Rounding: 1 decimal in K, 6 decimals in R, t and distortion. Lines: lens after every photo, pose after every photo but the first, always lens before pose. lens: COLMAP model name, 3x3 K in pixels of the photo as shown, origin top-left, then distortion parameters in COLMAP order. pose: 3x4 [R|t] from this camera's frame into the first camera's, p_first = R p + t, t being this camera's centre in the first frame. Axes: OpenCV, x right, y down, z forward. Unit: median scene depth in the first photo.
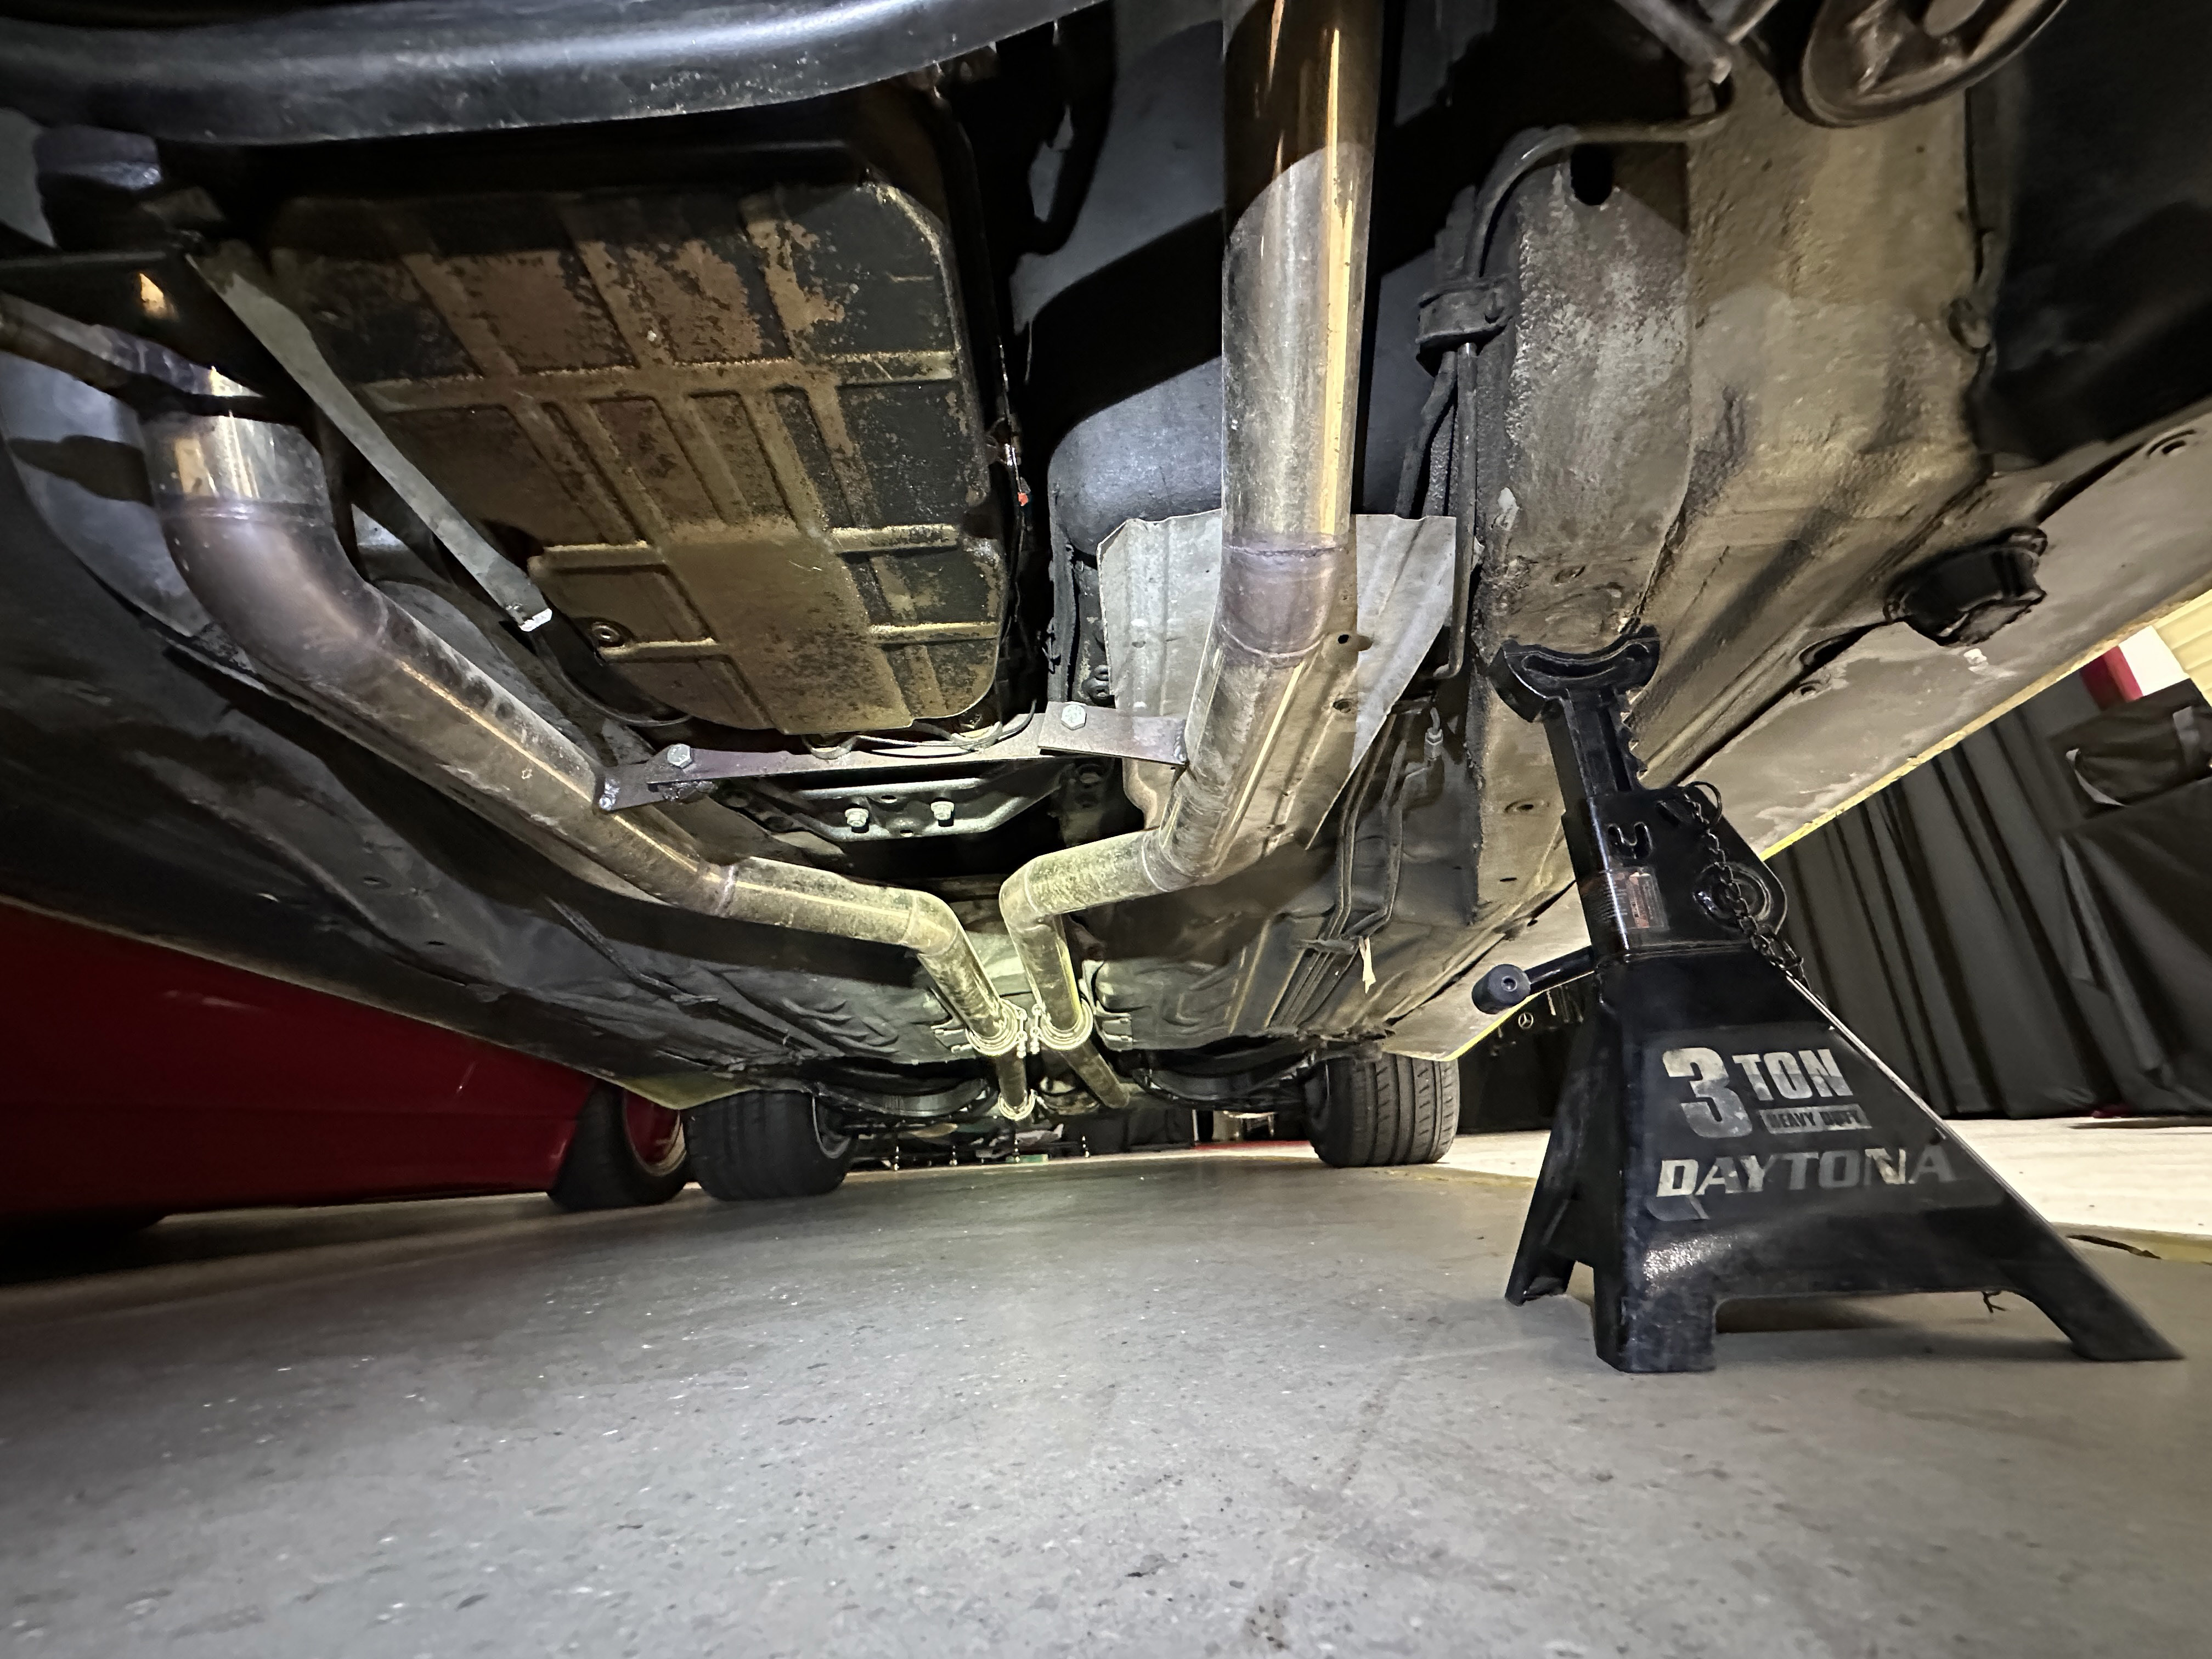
lens RADIAL K [[886.1, 0, 1109.7], [0, 886.1, 823.6], [0, 0, 1]] dist [-0.002812, 0.000050]
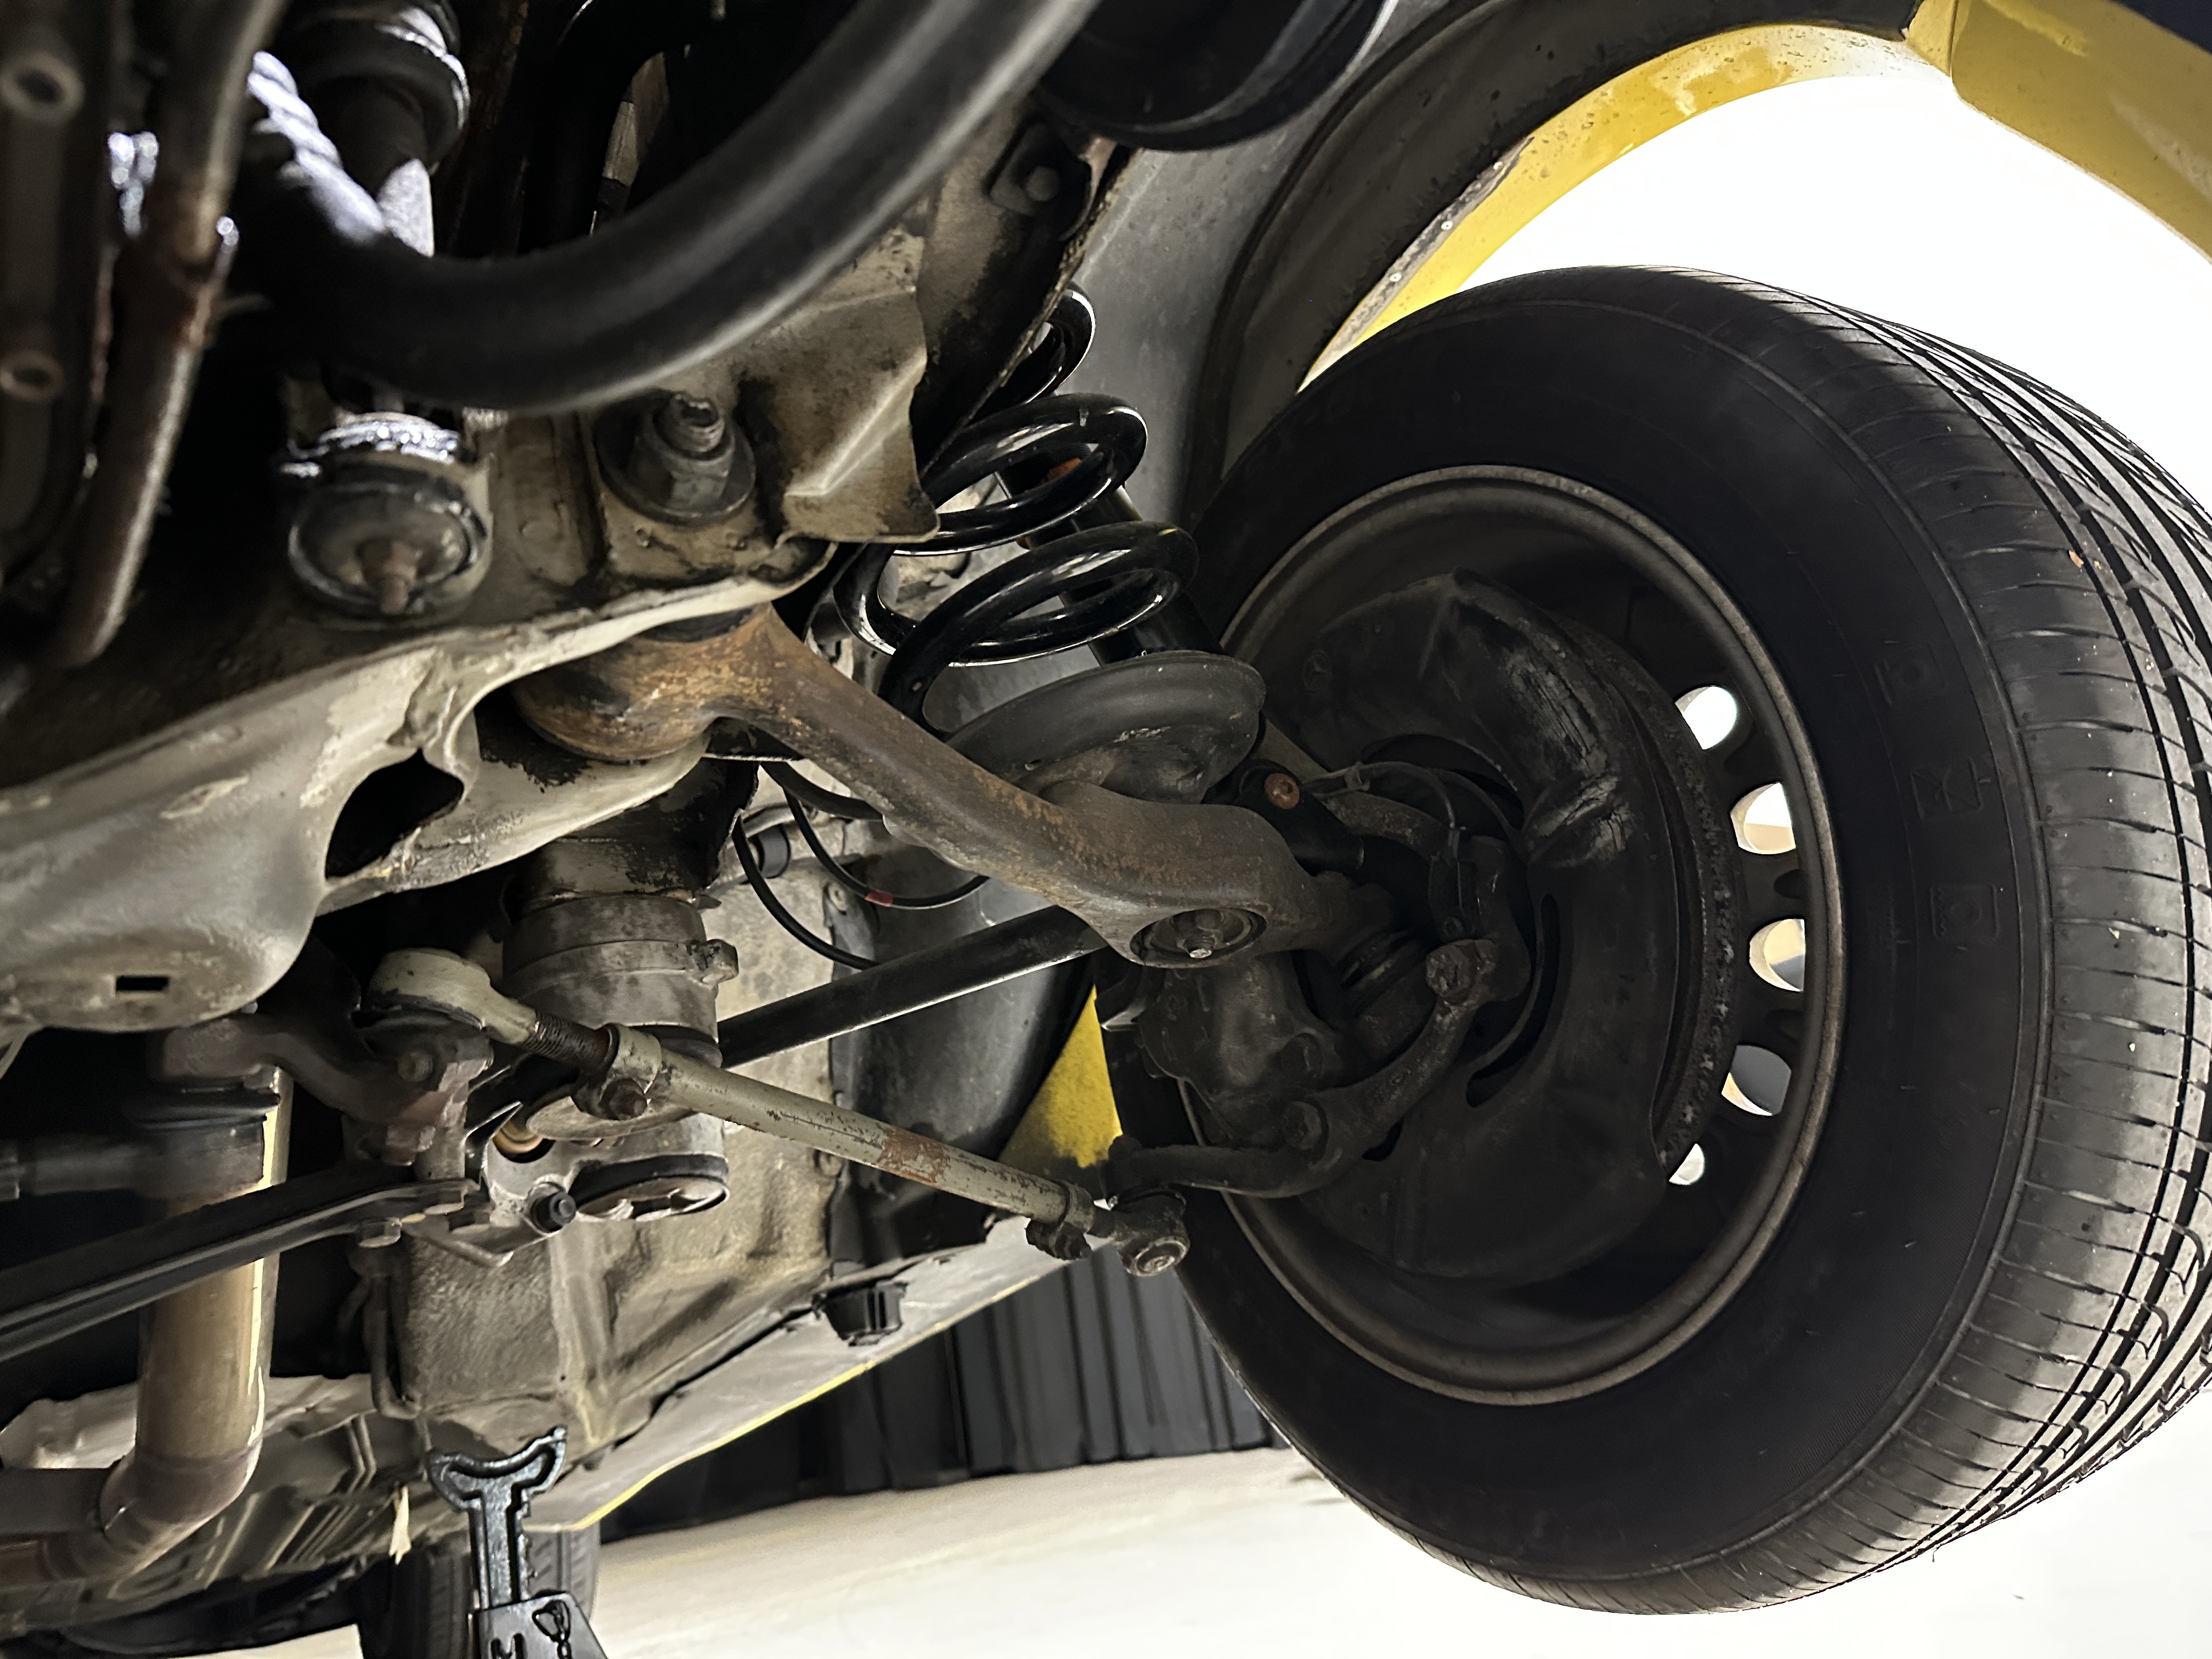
lens RADIAL K [[1575.8, 0, 1106.8], [0, 1575.8, 832.2], [0, 0, 1]] dist [-0.001058, 0.000146]
pose [[0.825901, 0.077769, 0.558426, -0.022548], [-0.043802, 0.996298, -0.073968, -0.990909], [-0.562111, 0.036630, 0.826250, -1.301952]]
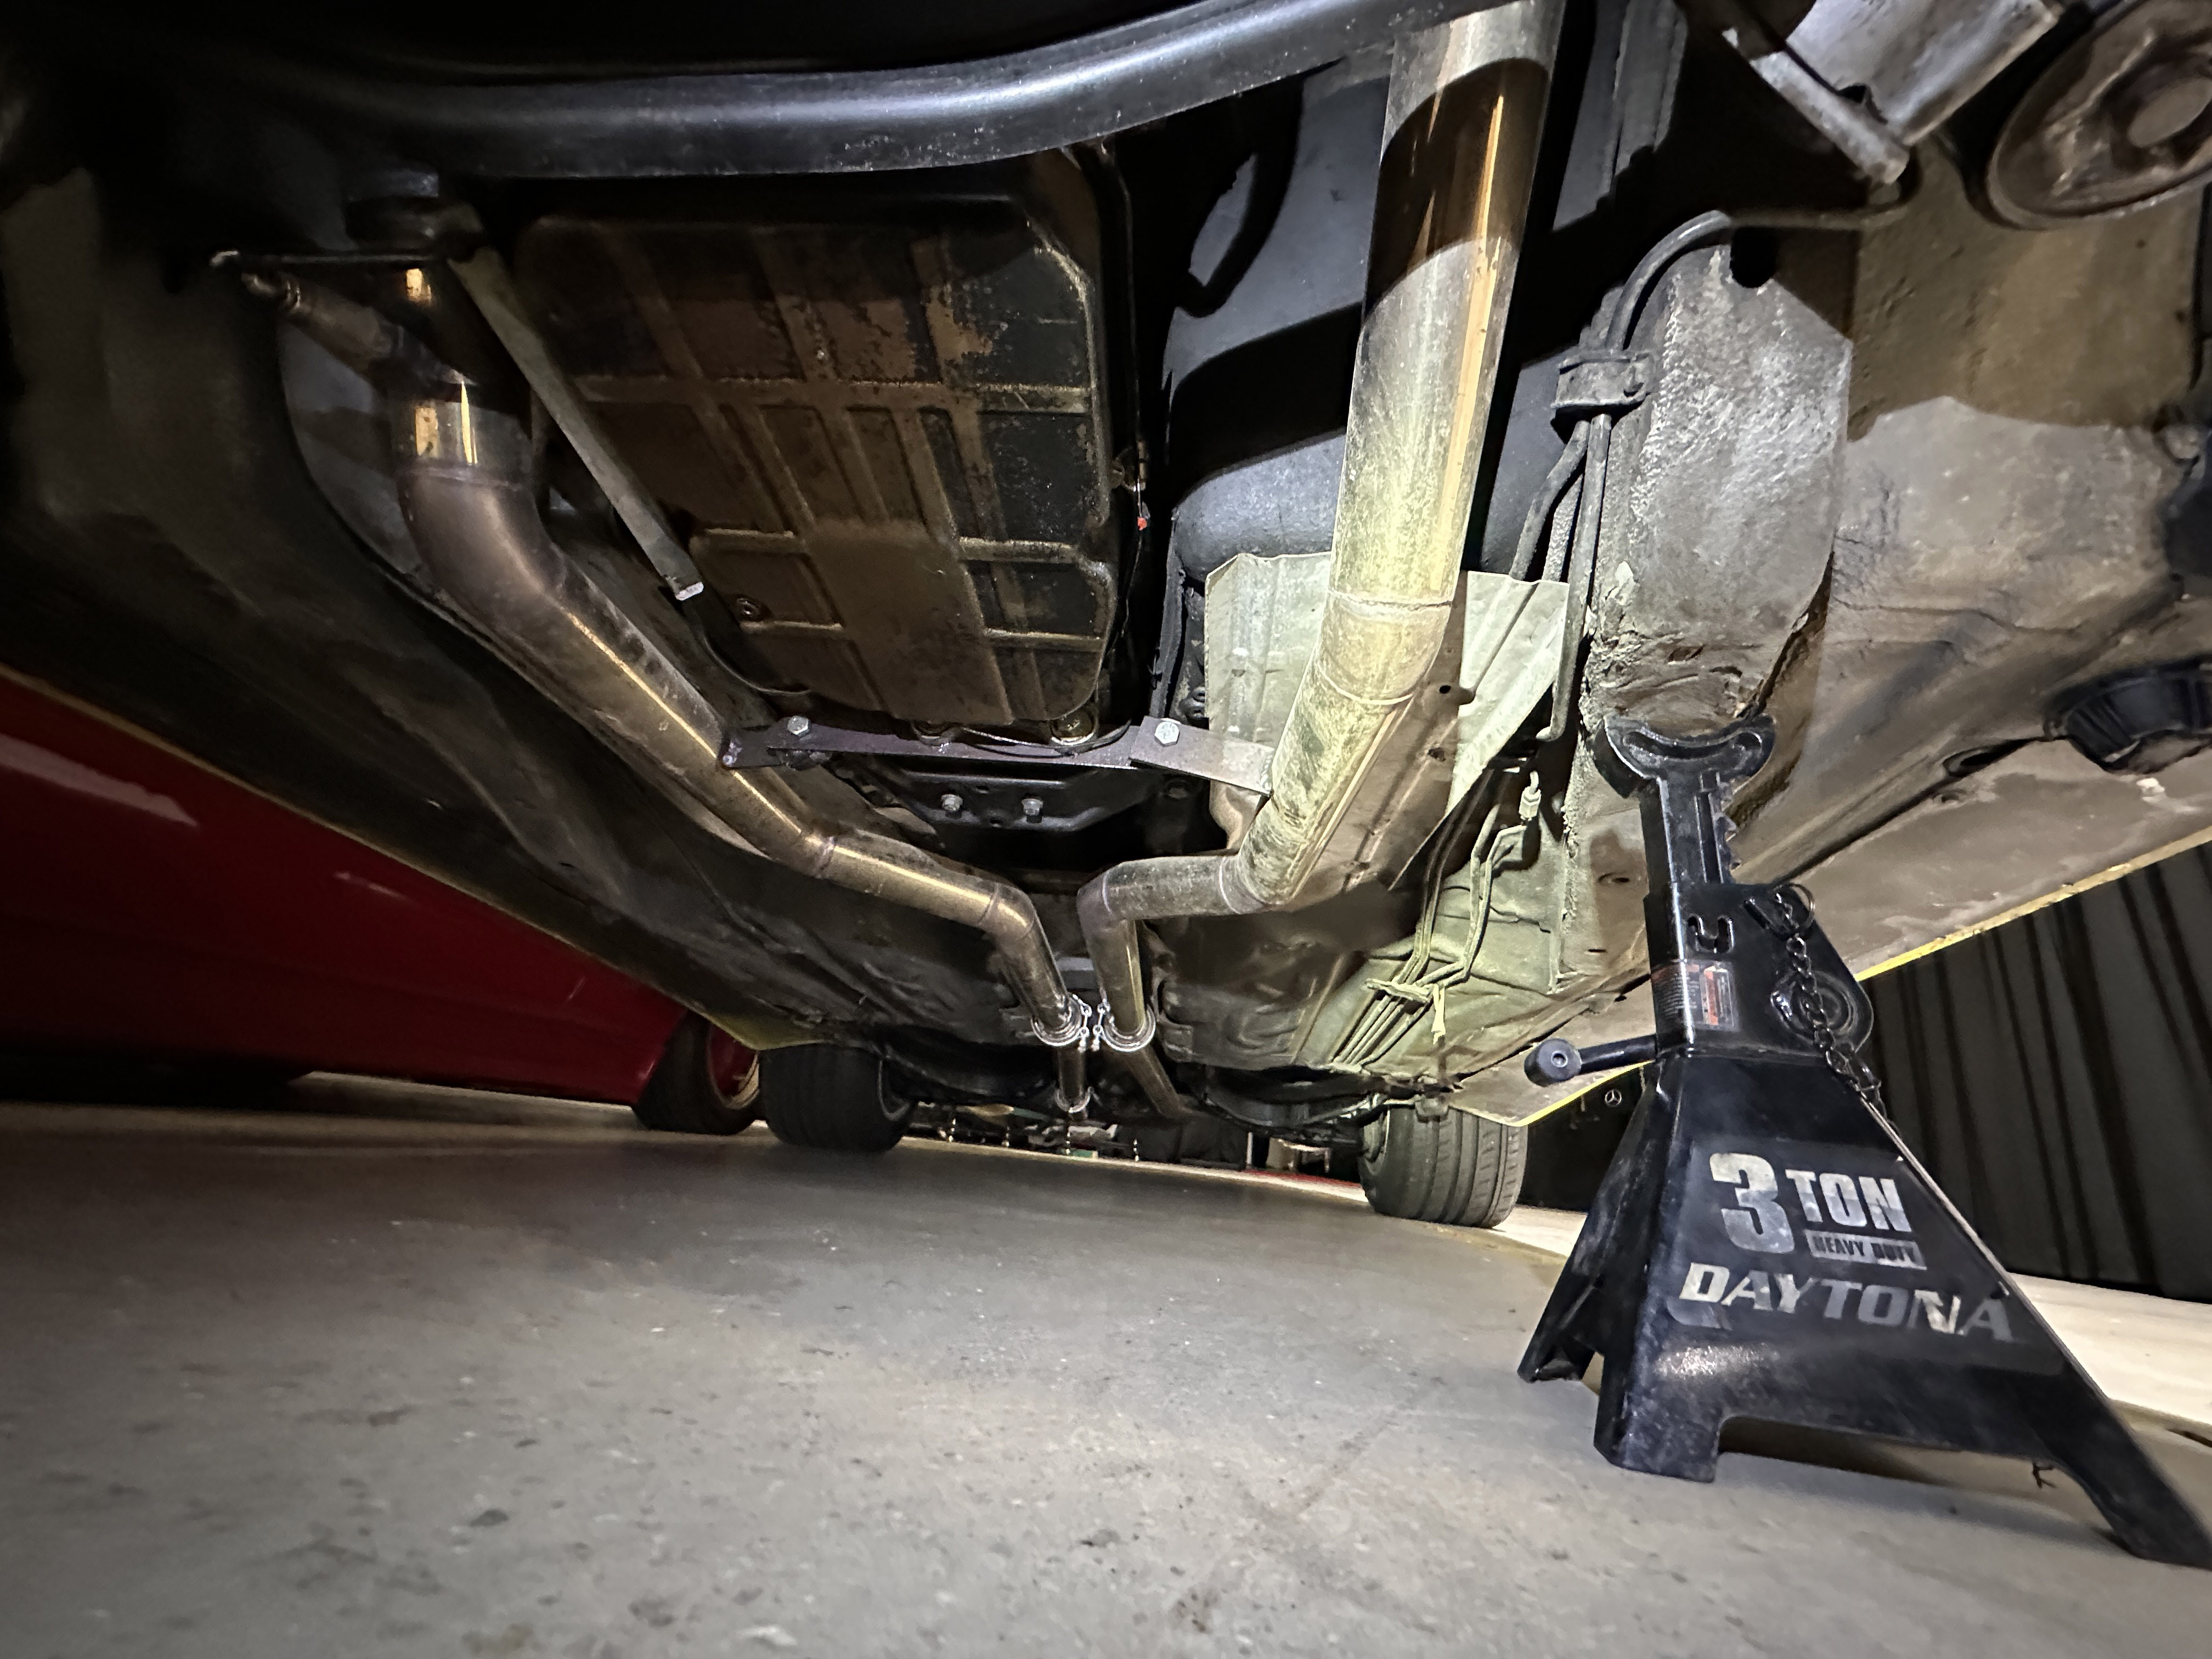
lens RADIAL K [[886.1, 0, 1109.5], [0, 886.1, 824.0], [0, 0, 1]] dist [-0.002812, 0.000050]
pose [[0.985571, 0.131019, -0.107166, 0.024757], [-0.131375, 0.991326, 0.003757, -0.016837], [0.106728, 0.010376, 0.994234, -0.040355]]
